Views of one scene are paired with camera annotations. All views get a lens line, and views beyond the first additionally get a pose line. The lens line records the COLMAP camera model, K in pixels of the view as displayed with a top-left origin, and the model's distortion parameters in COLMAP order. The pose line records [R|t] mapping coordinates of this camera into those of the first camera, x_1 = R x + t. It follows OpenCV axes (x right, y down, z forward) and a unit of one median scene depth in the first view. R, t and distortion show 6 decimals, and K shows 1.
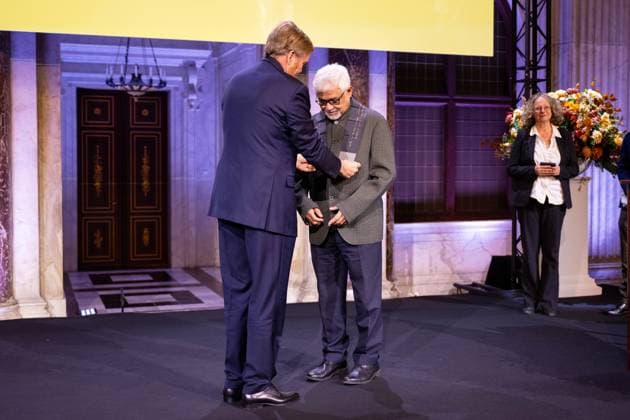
lens RADIAL K [[842.0, 0, 314.5], [0, 842.0, 200.0], [0, 0, 1]] dist [0.007593, -0.000065]
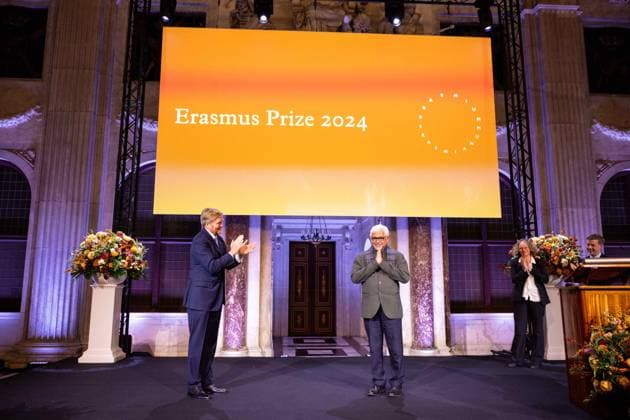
lens RADIAL K [[484.6, 0, 315.0], [0, 484.6, 210.0], [0, 0, 1]] dist [-0.002546, -0.002038]
pose [[0.955312, -0.043155, -0.292433, 0.120870], [-0.013250, 0.982040, -0.188209, 0.009943], [0.295303, 0.183673, 0.937582, -0.070149]]
